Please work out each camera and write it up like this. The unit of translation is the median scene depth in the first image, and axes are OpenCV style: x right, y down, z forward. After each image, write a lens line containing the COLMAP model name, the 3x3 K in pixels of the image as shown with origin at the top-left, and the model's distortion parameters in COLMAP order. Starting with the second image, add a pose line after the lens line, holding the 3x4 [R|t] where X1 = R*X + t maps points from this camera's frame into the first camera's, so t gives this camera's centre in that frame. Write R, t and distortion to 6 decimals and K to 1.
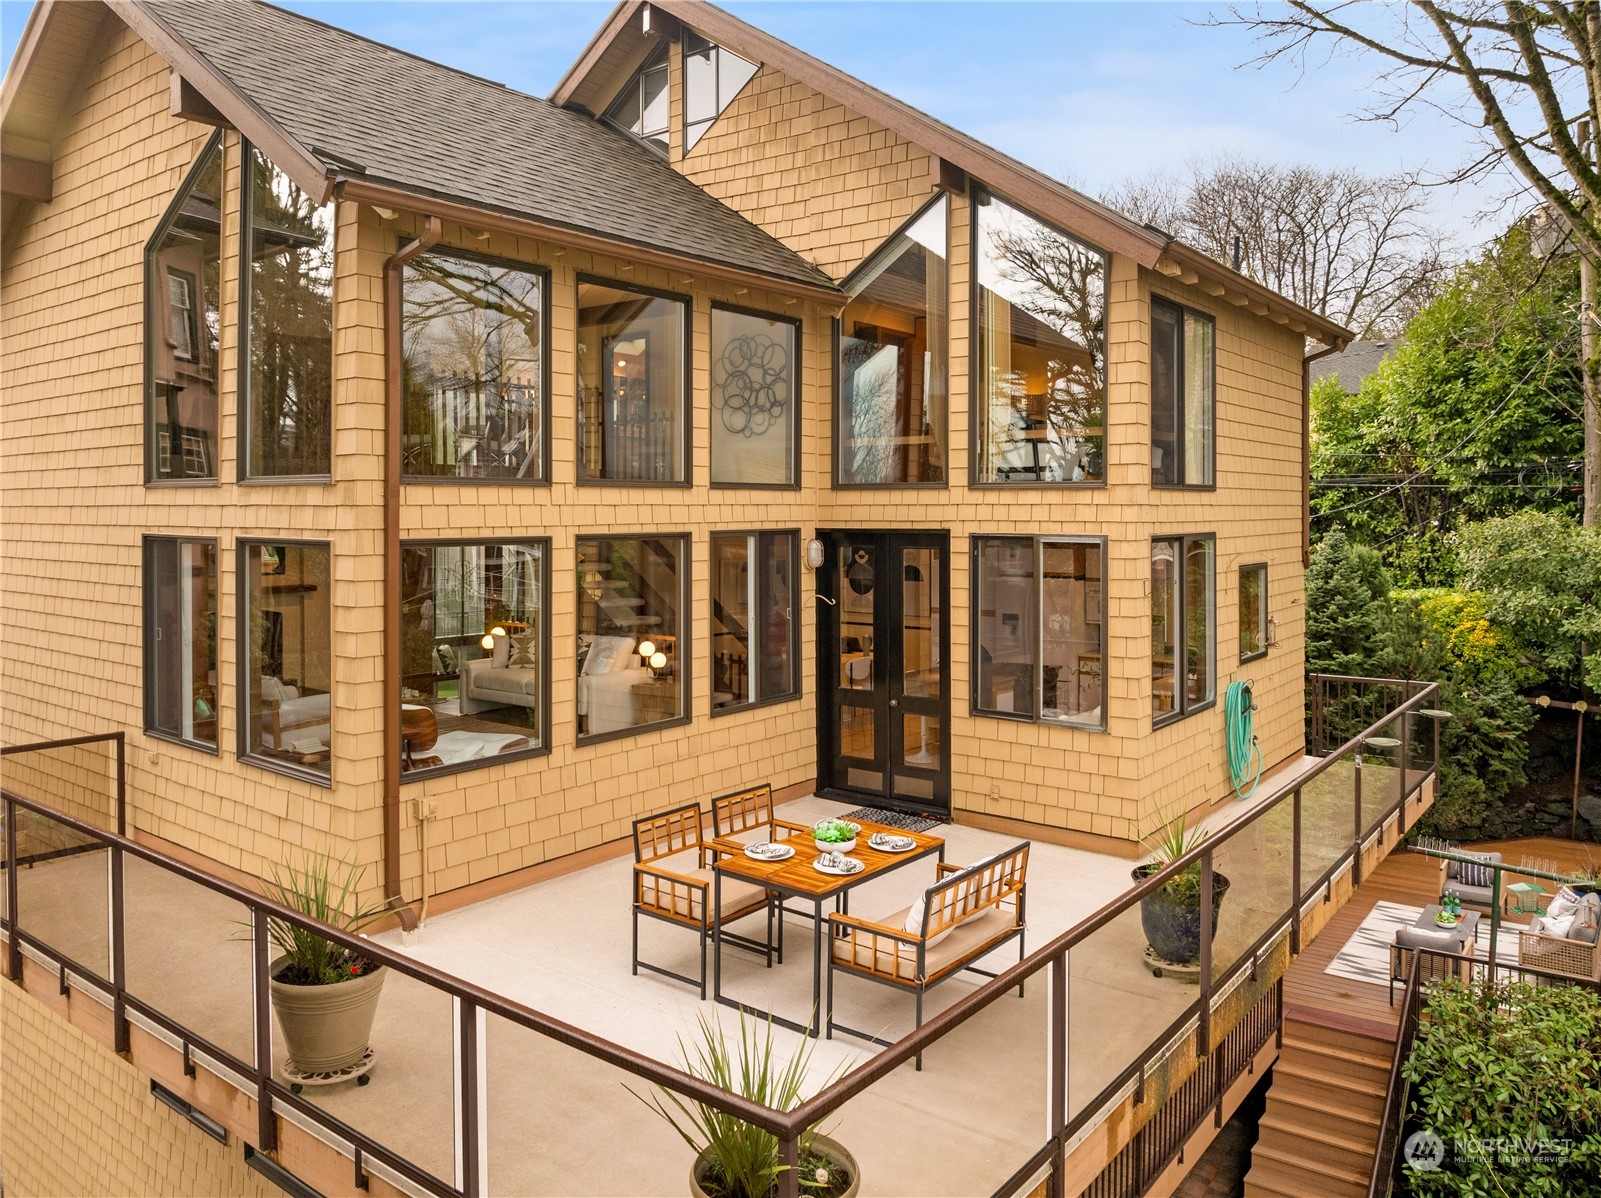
lens RADIAL K [[1167.3, 0, 799.4], [0, 1167.3, 645.3], [0, 0, 1]] dist [-0.042637, 0.003002]
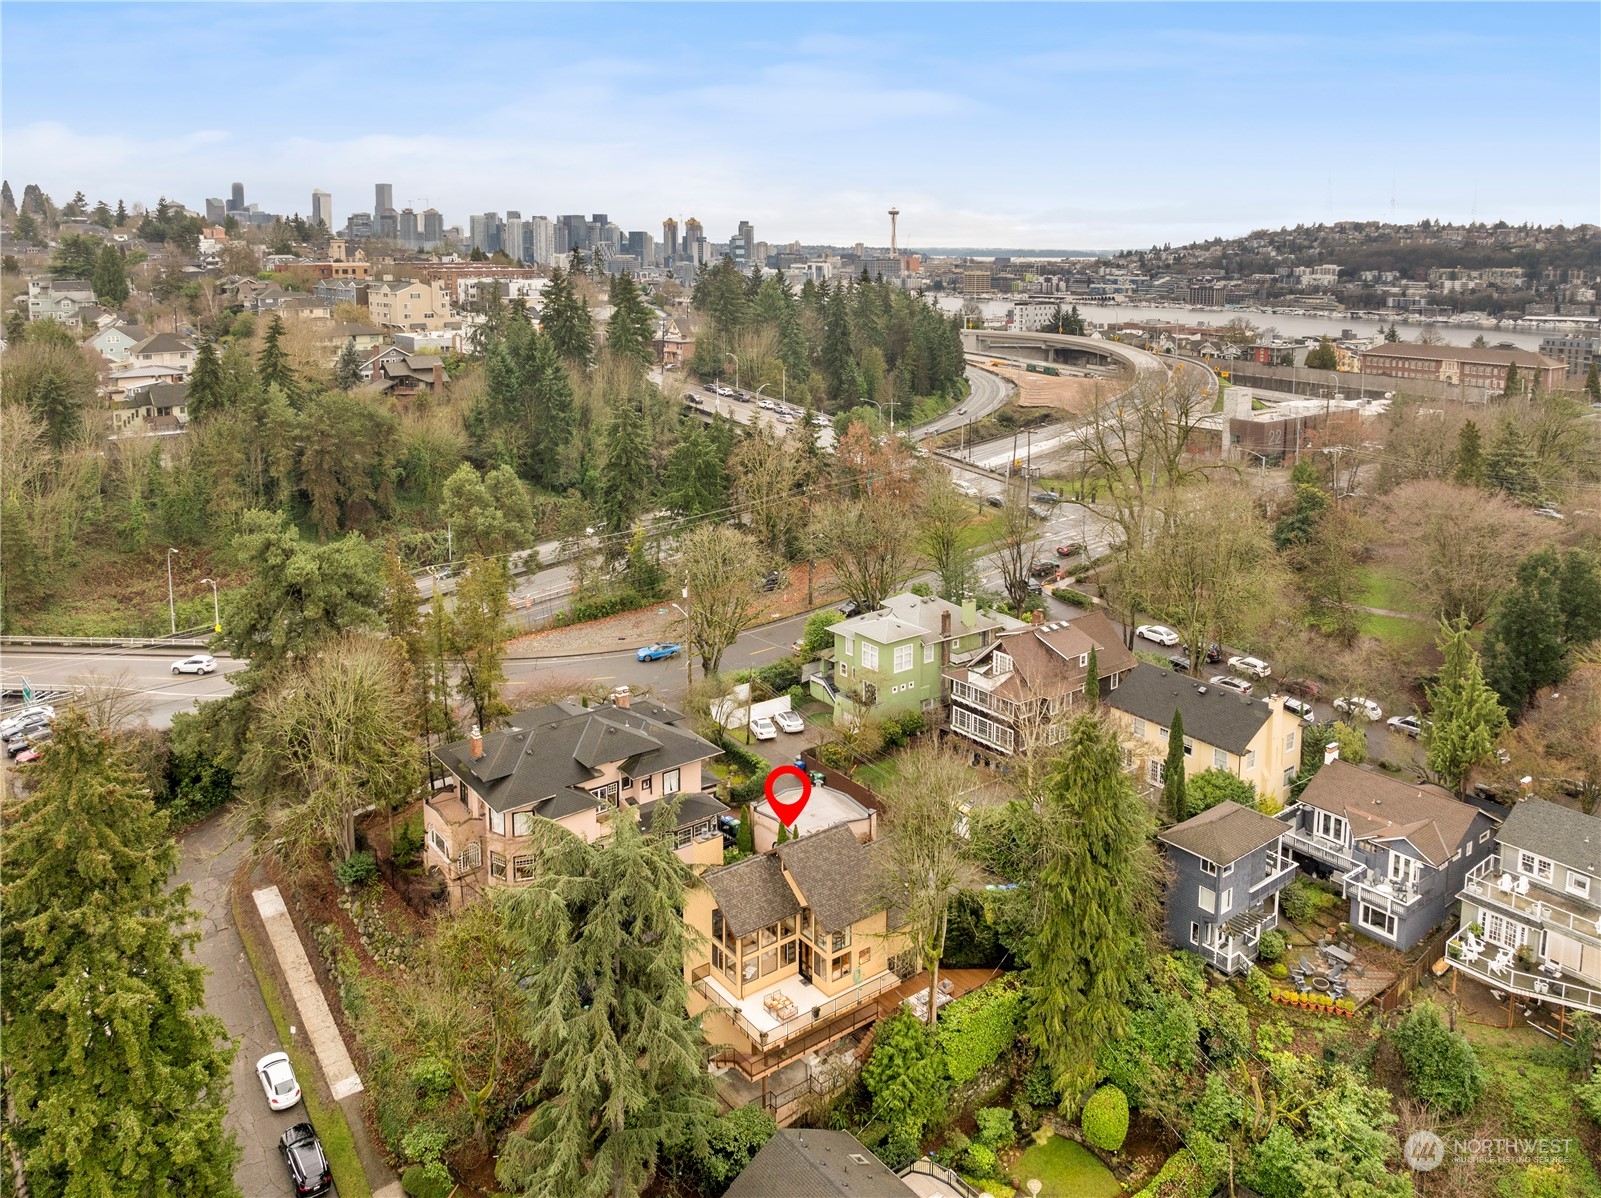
lens RADIAL K [[1174.5, 0, 800.5], [0, 1174.5, 599.0], [0, 0, 1]] dist [-0.035781, 0.000516]
pose [[0.966853, 0.074379, -0.244261, 1.750046], [-0.026636, 0.980793, 0.193225, -3.809913], [0.253942, -0.180314, 0.950263, -5.848058]]
